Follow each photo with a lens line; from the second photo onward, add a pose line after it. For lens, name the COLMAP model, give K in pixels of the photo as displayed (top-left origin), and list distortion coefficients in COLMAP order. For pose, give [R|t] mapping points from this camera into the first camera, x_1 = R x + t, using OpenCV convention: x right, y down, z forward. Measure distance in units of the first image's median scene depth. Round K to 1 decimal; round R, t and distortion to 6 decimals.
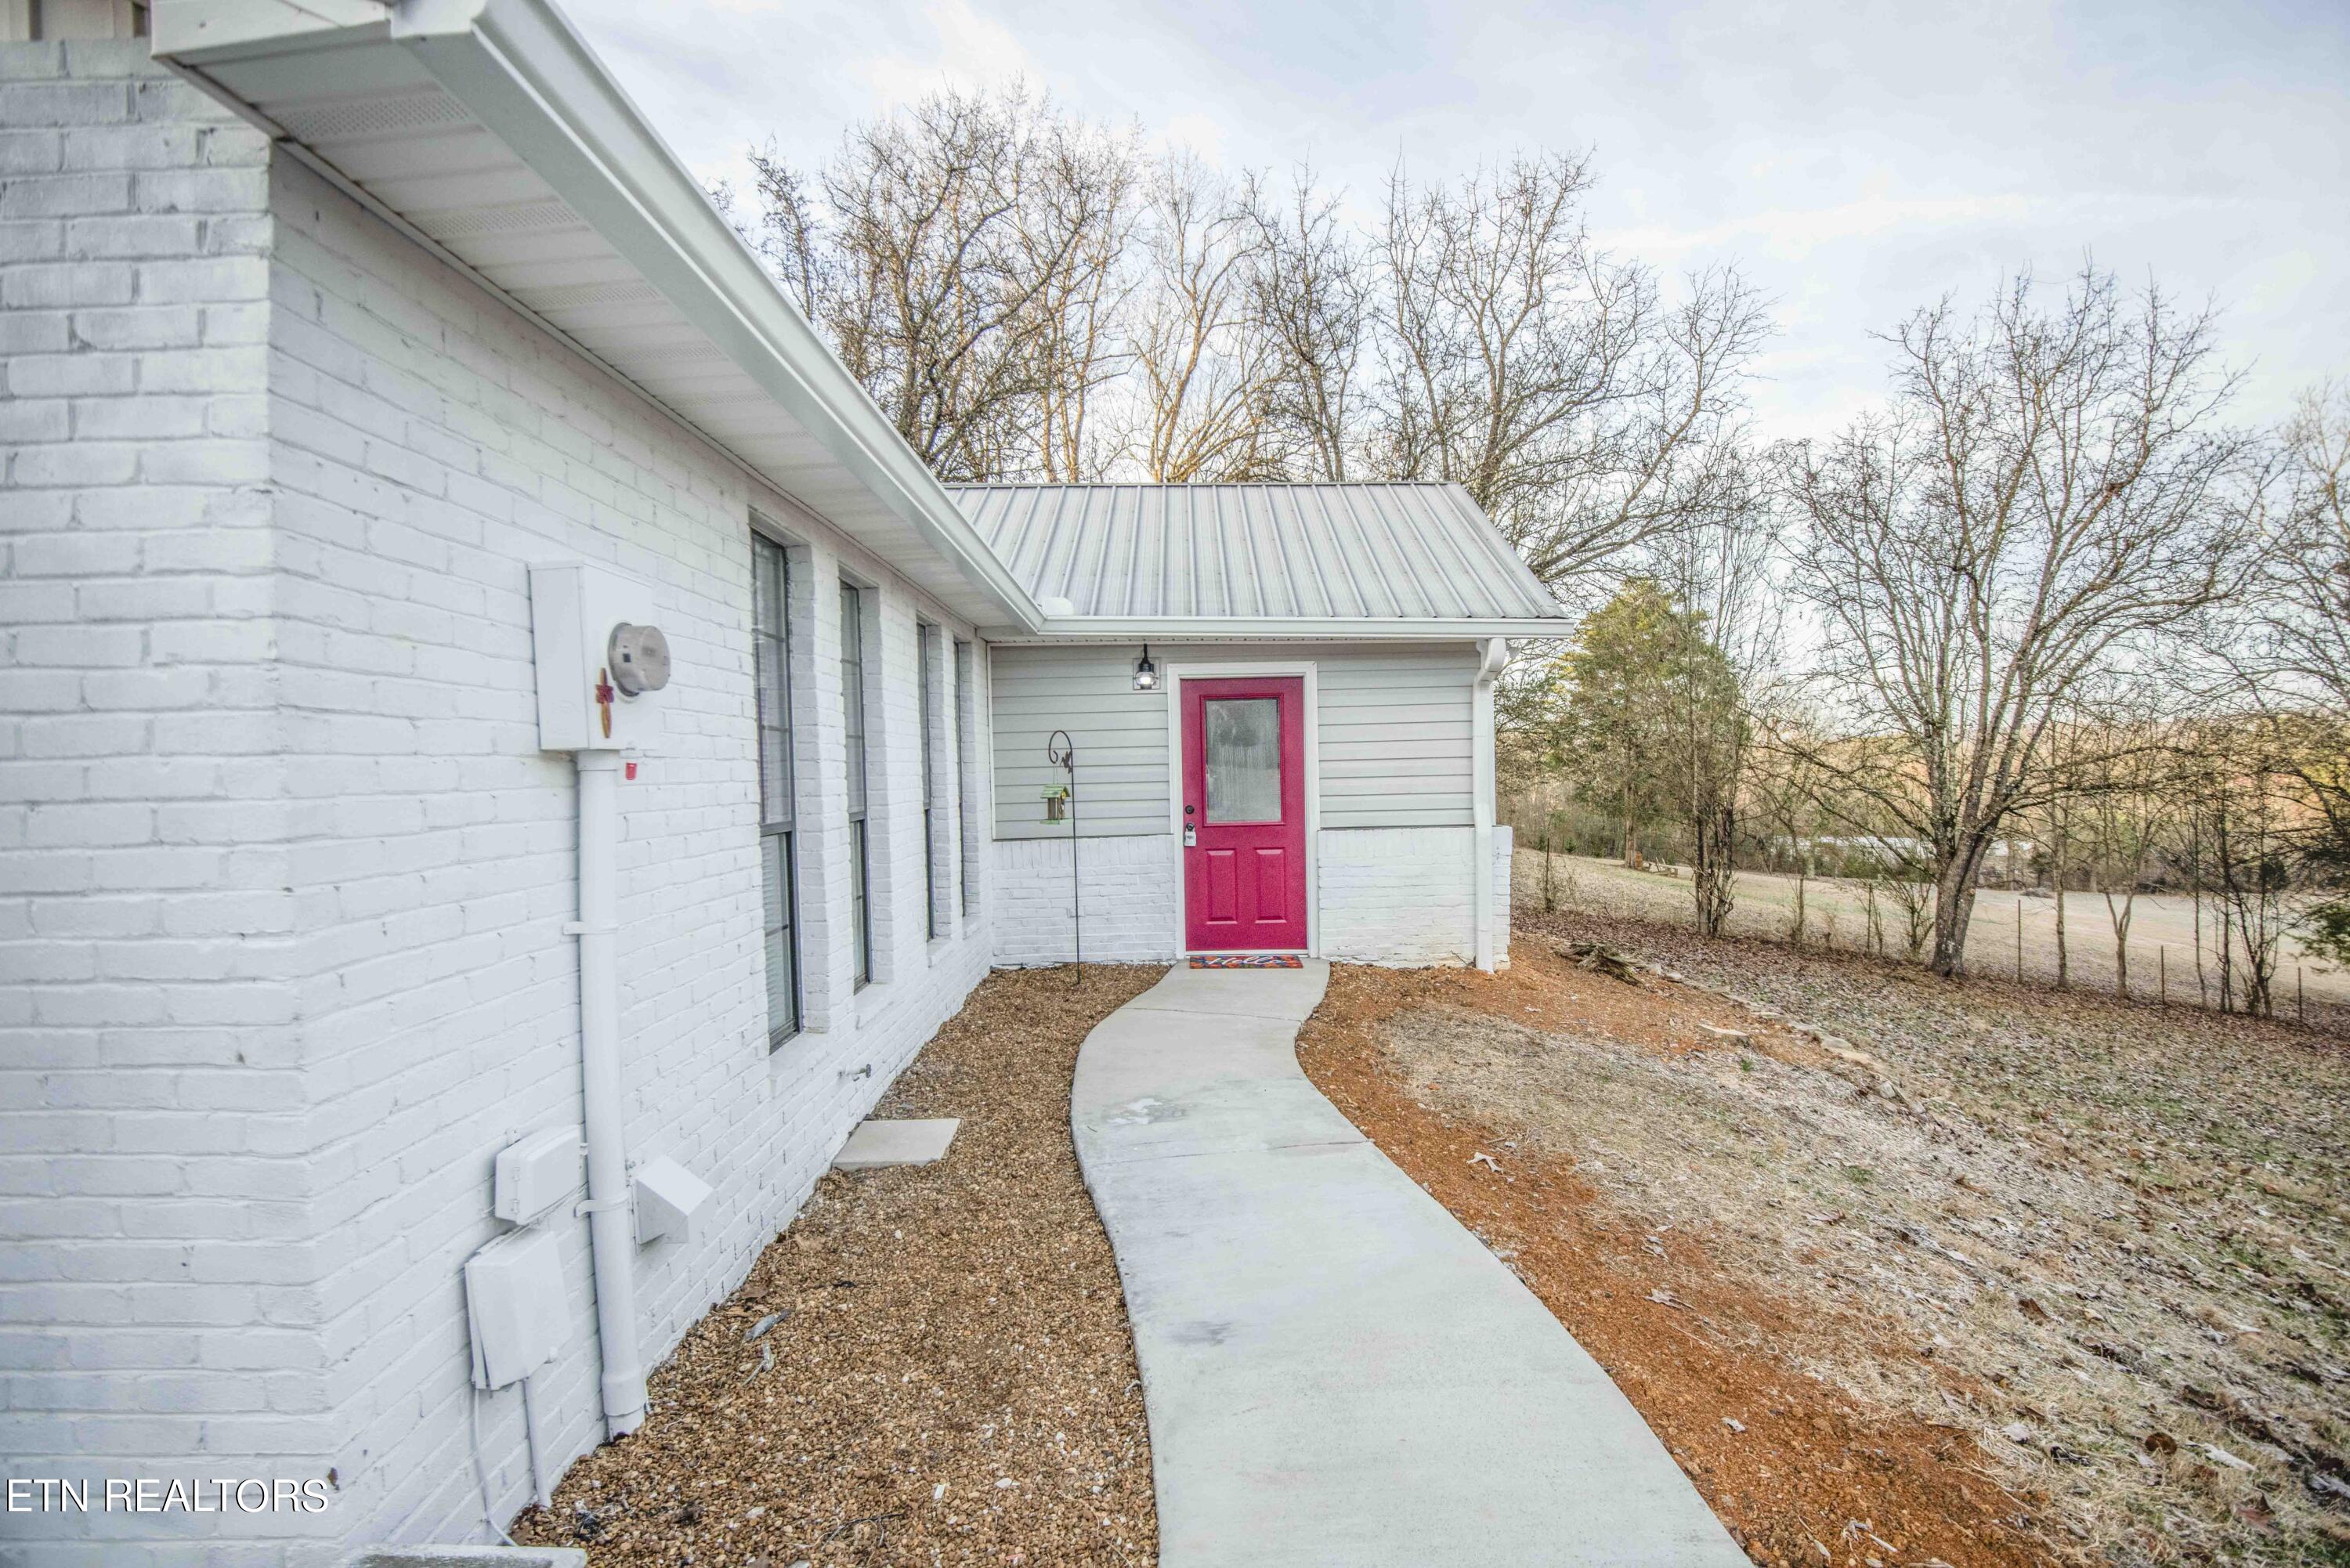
lens RADIAL K [[1072.1, 0, 1188.0], [0, 1072.1, 799.4], [0, 0, 1]] dist [-0.001623, -0.021051]
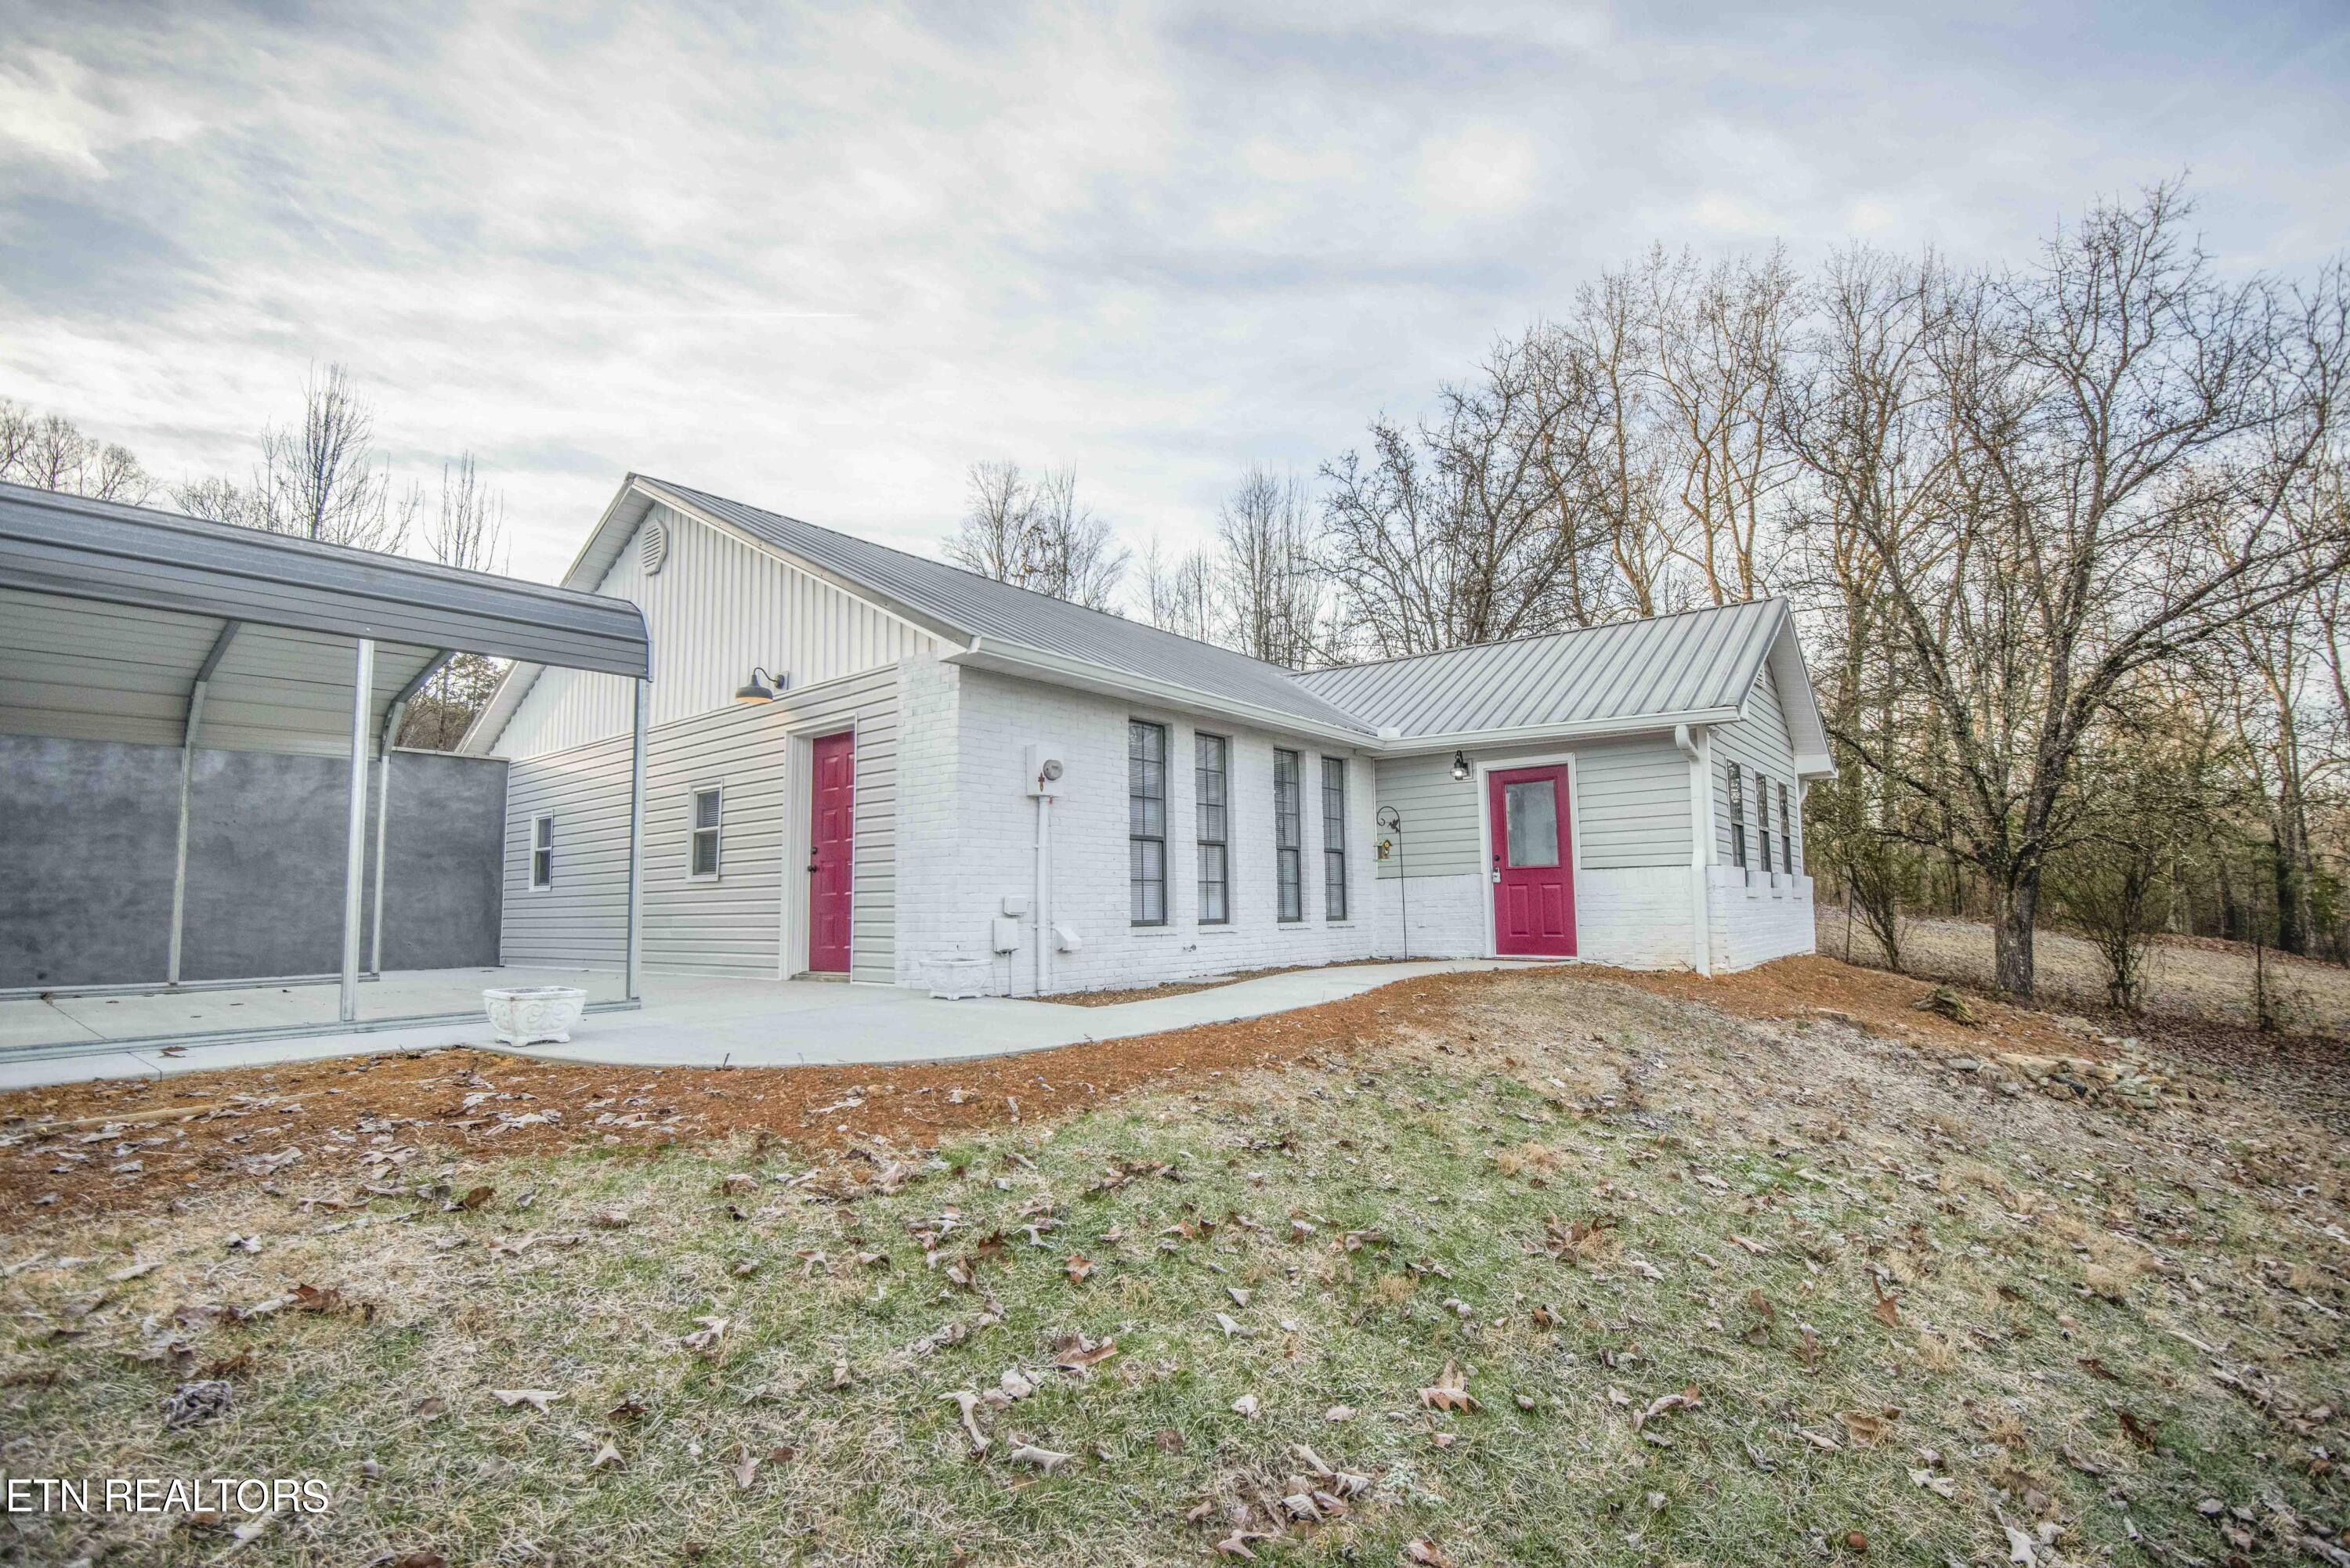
lens RADIAL K [[1072.1, 0, 1188.0], [0, 1072.1, 799.4], [0, 0, 1]] dist [-0.001623, -0.021051]
pose [[0.771645, -0.053894, -0.633766, 0.625014], [-0.022528, 0.993463, -0.111911, 0.106098], [0.635654, 0.100633, 0.765387, -0.423835]]
